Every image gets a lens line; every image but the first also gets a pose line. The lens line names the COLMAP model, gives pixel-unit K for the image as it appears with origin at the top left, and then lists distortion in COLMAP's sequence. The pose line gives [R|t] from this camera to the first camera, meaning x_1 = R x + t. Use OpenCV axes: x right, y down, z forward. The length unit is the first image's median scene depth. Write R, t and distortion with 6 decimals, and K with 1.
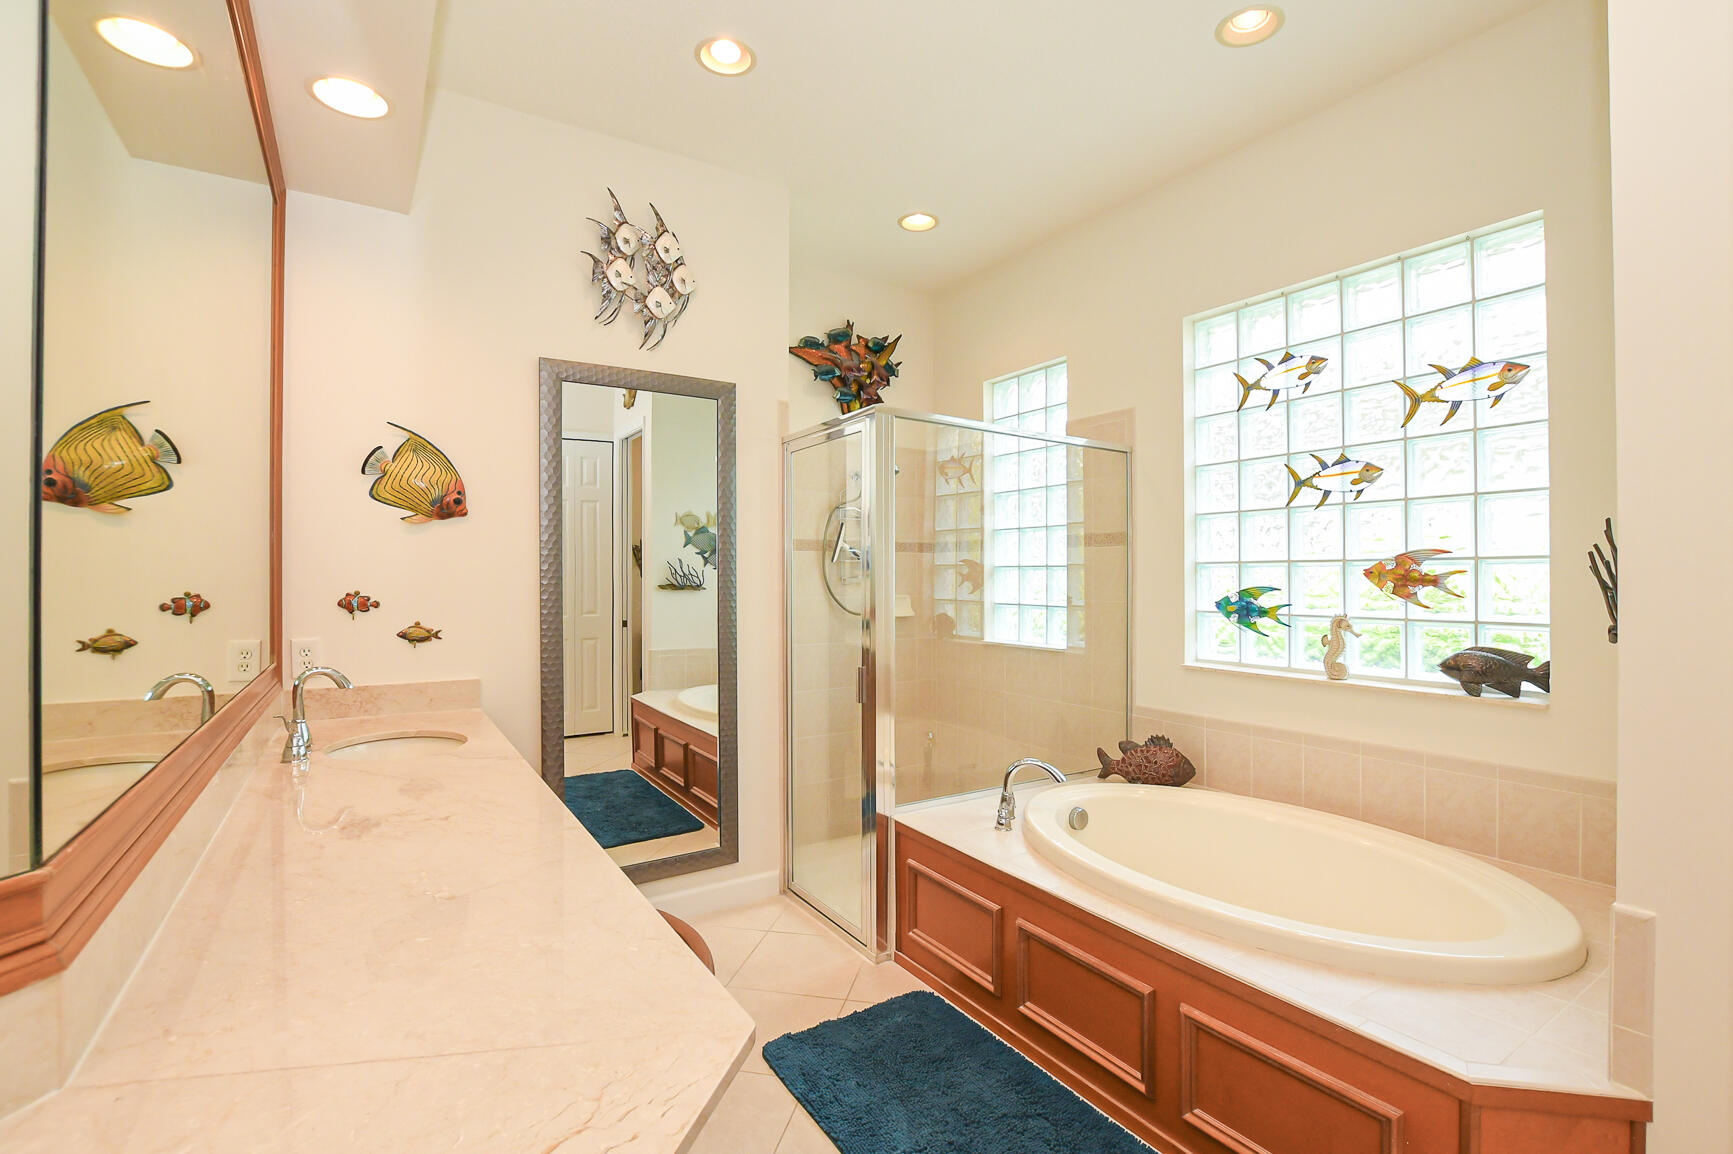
lens RADIAL K [[772.6, 0, 878.6], [0, 772.6, 567.9], [0, 0, 1]] dist [-0.026055, 0.000973]
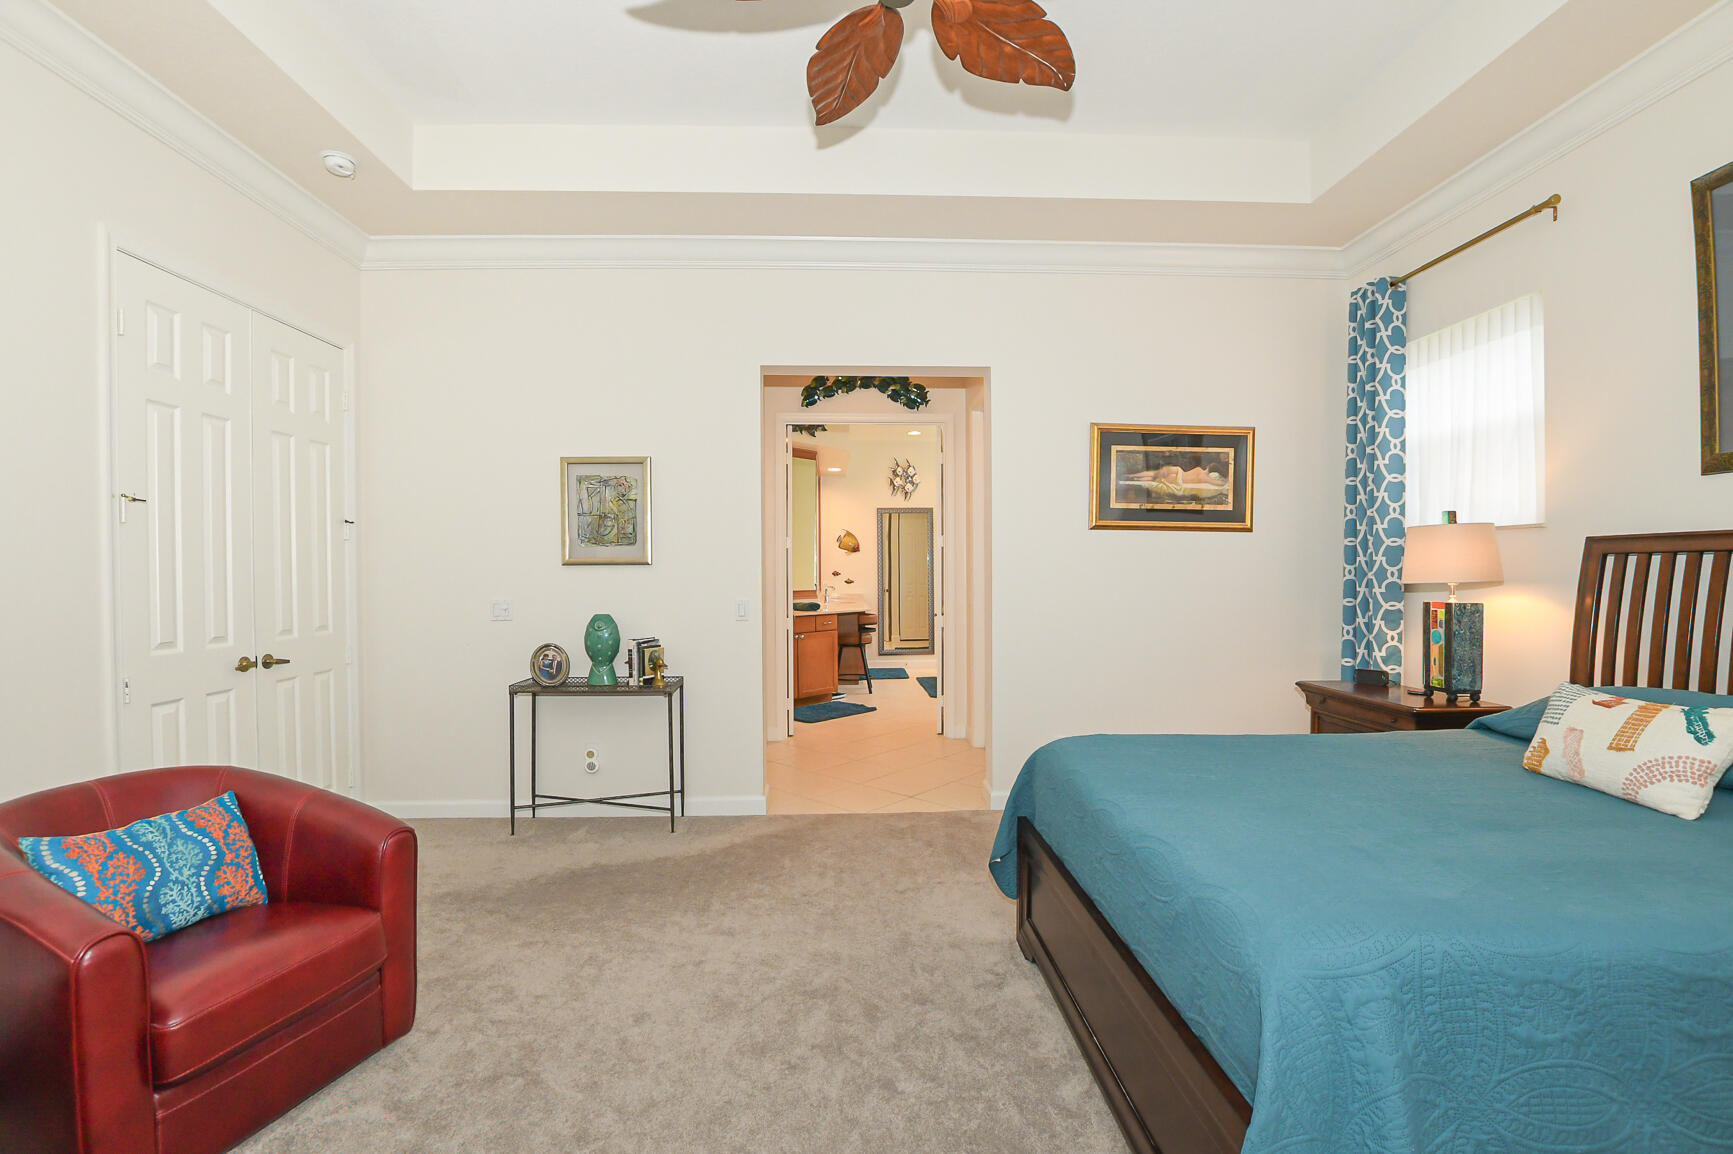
lens RADIAL K [[763.4, 0, 869.1], [0, 763.4, 585.1], [0, 0, 1]] dist [-0.057875, 0.000060]
pose [[0.856401, 0.011148, -0.516191, 1.347622], [0.005168, 0.999532, 0.030161, -0.012308], [0.516285, -0.028498, 0.855942, -2.056396]]
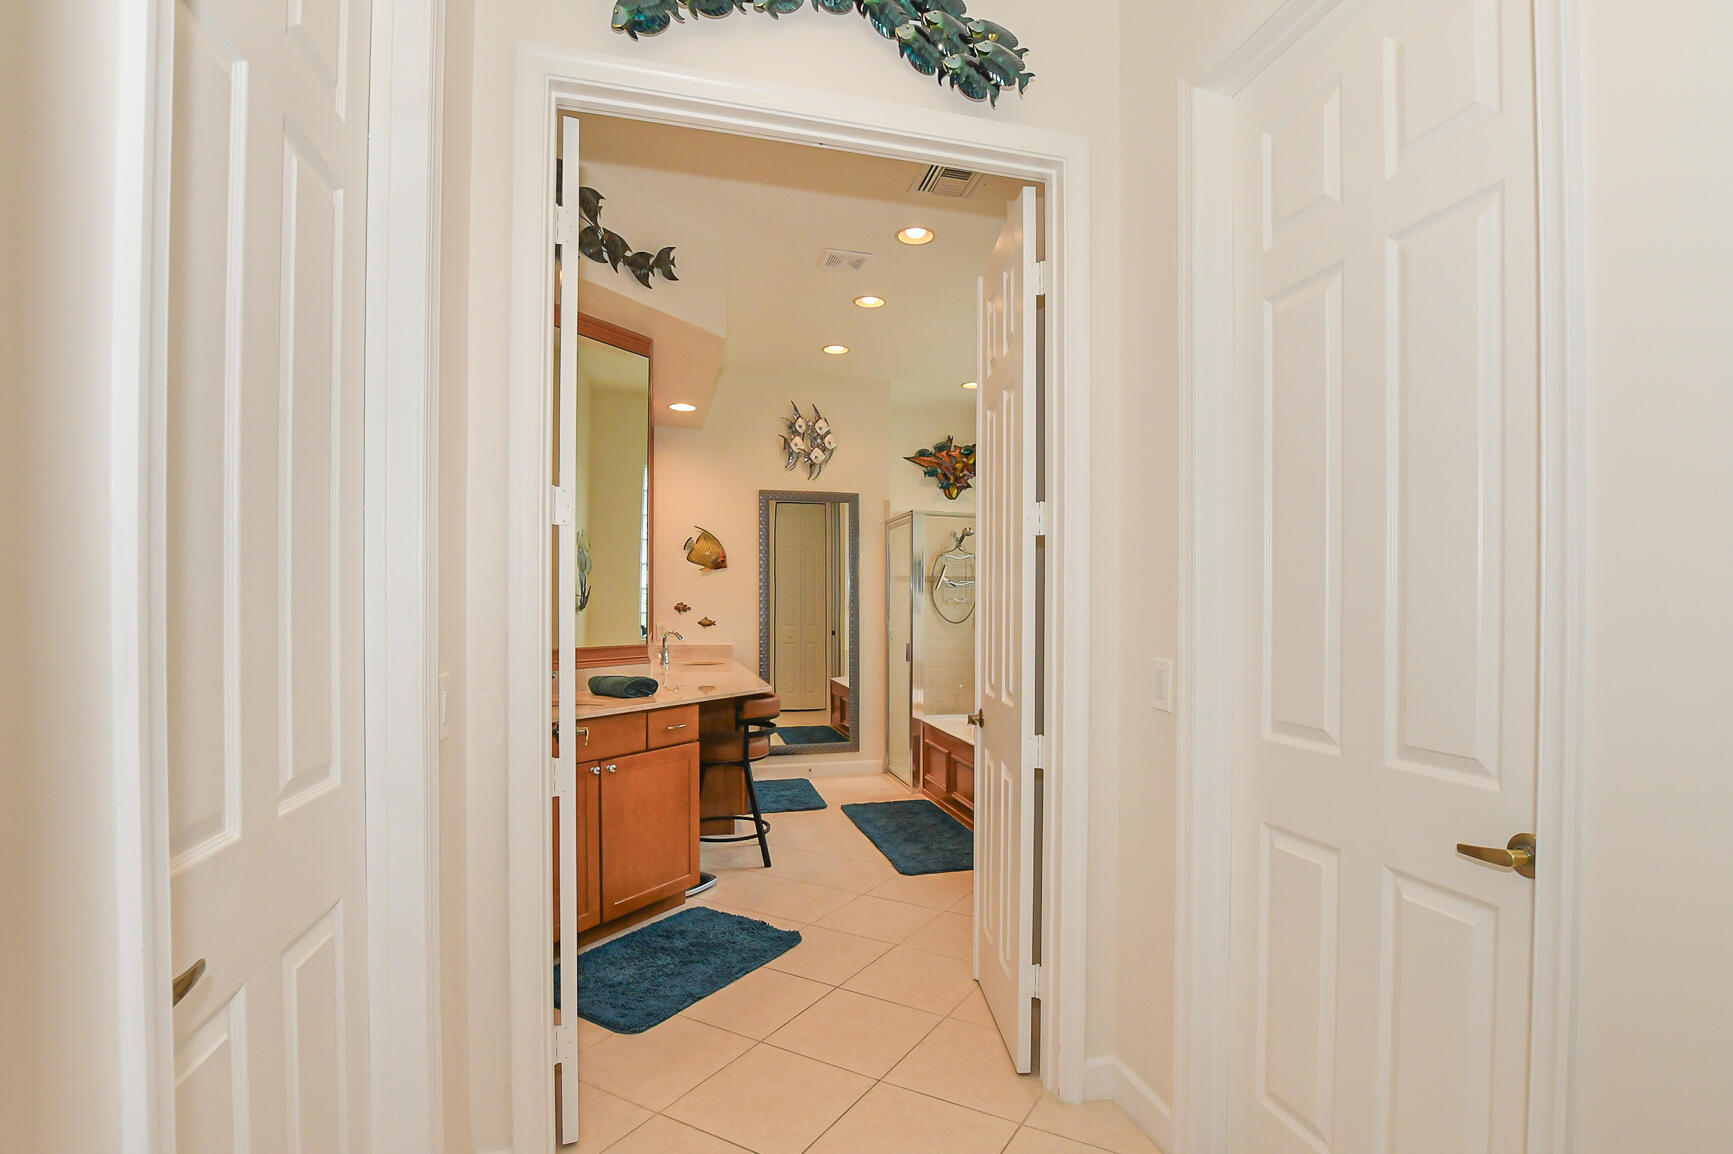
lens RADIAL K [[823.6, 0, 906.4], [0, 823.6, 610.9], [0, 0, 1]] dist [-0.054431, 0.000006]
pose [[0.956757, 0.010314, -0.290704, 0.541961], [-0.005005, 0.999807, 0.018999, 0.005366], [0.290844, -0.016722, 0.956624, -0.931481]]
